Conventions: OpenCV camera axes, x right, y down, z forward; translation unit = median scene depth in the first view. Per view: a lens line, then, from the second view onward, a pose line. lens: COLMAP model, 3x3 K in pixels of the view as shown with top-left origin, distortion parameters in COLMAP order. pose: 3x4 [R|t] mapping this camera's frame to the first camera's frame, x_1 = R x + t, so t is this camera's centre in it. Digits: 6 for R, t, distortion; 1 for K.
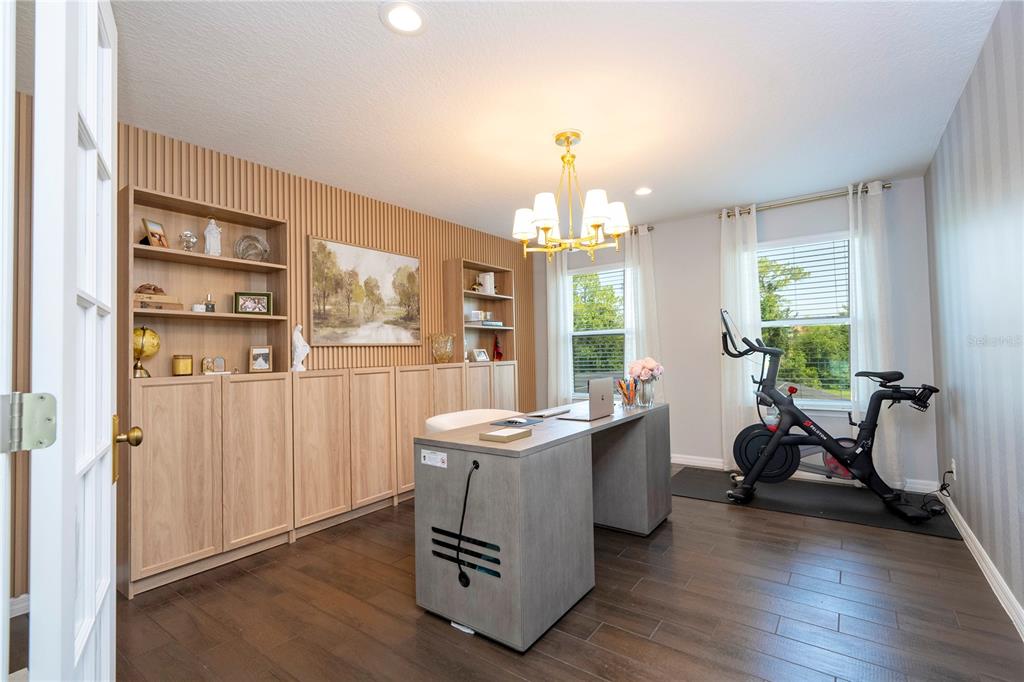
lens RADIAL K [[485.1, 0, 512.0], [0, 485.1, 341.0], [0, 0, 1]] dist [-0.001240, -0.000066]
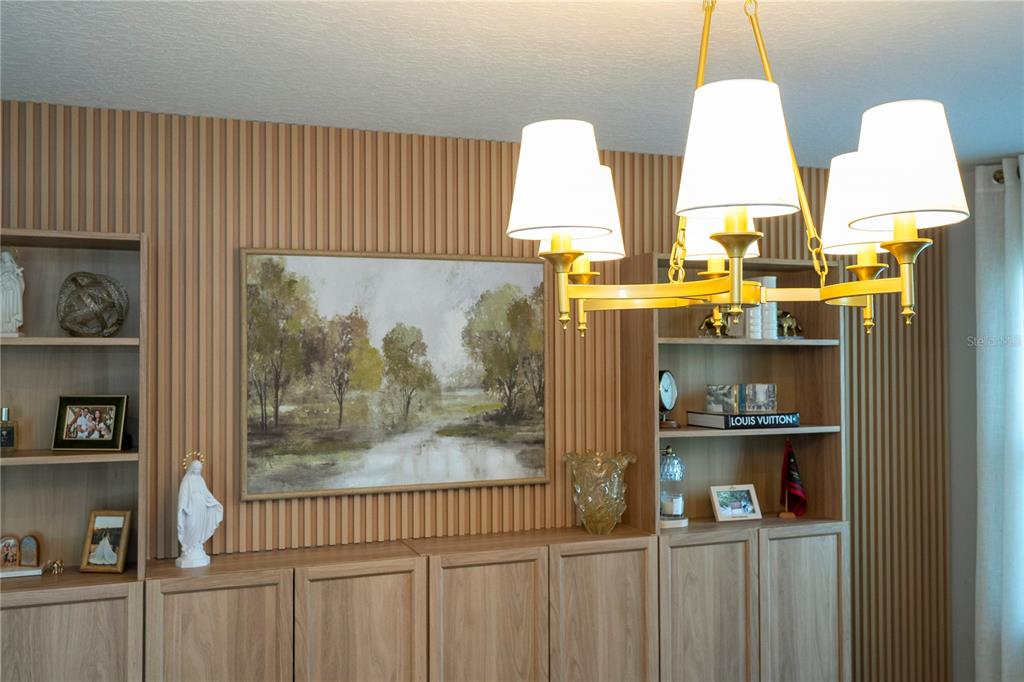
lens RADIAL K [[992.6, 0, 511.8], [0, 992.6, 315.1], [0, 0, 1]] dist [0.008973, -0.002154]
pose [[0.838398, -0.013393, -0.544894, 0.261685], [0.007063, 0.999881, -0.013708, -0.132652], [0.545013, 0.007644, 0.838393, 0.346620]]
